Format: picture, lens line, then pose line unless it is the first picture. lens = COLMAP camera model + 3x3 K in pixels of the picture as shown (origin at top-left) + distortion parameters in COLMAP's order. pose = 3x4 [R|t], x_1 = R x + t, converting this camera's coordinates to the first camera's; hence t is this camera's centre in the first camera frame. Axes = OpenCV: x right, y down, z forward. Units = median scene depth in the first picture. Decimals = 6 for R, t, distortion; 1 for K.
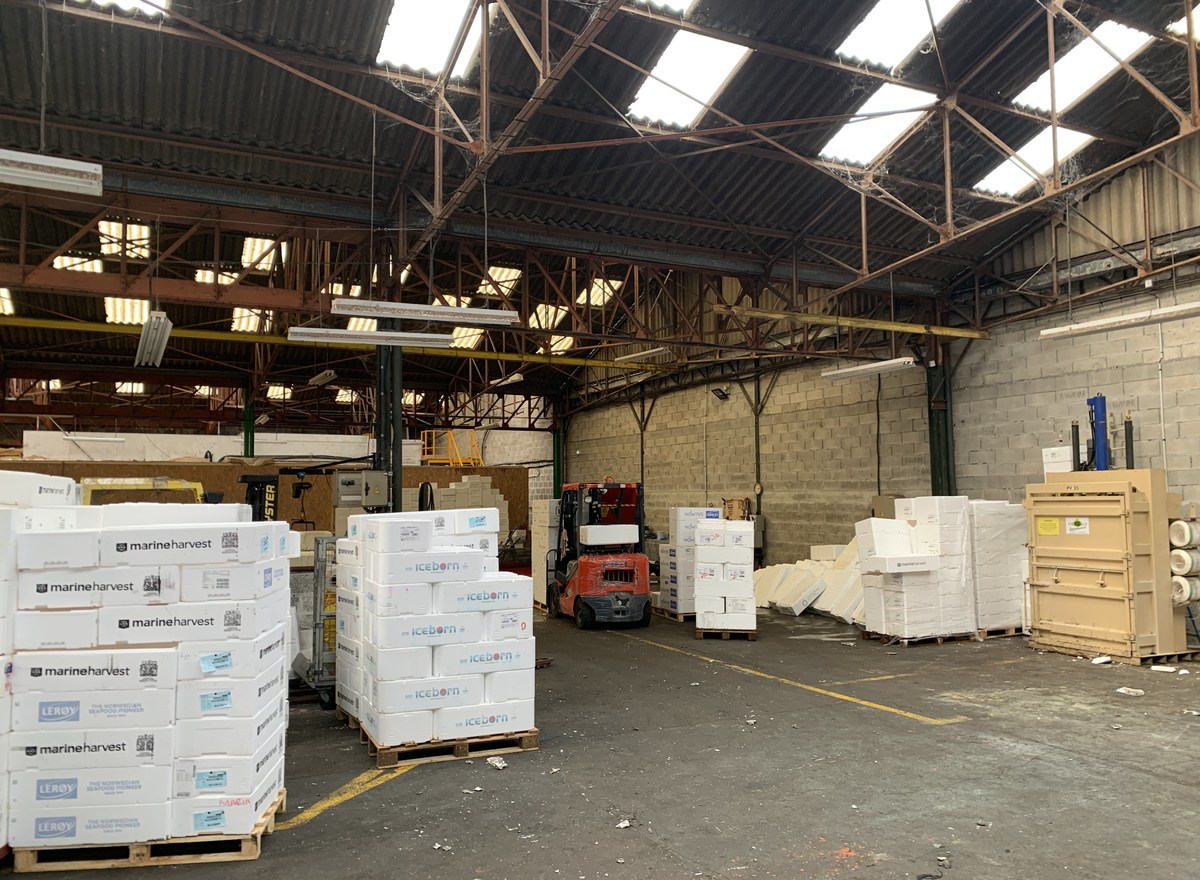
lens RADIAL K [[899.5, 0, 596.1], [0, 899.5, 436.3], [0, 0, 1]] dist [0.066464, -0.124294]
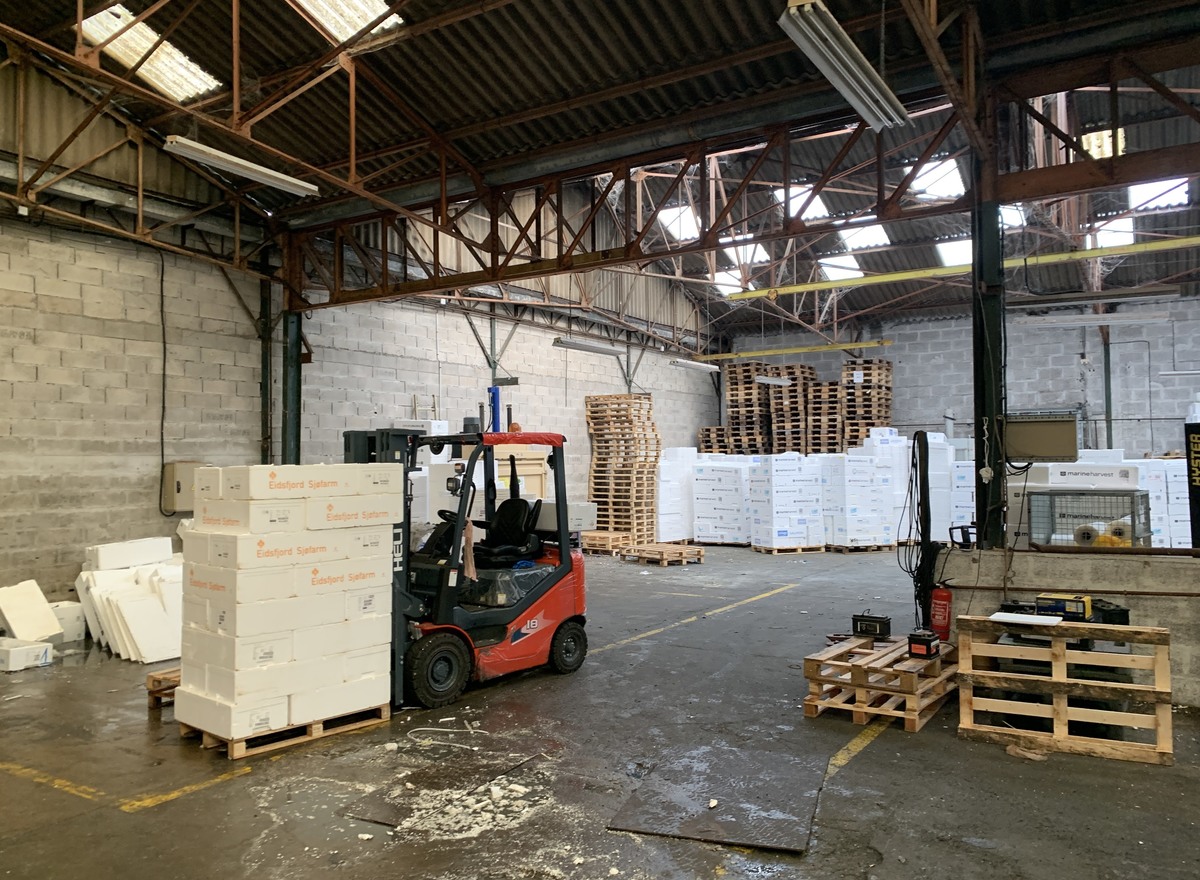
lens RADIAL K [[899.5, 0, 596.1], [0, 899.5, 436.3], [0, 0, 1]] dist [0.066464, -0.124294]
pose [[-0.526393, 0.016290, 0.850086, -0.442544], [-0.059997, 0.996612, -0.056250, 0.062242], [-0.848122, -0.080612, -0.523632, 1.046562]]
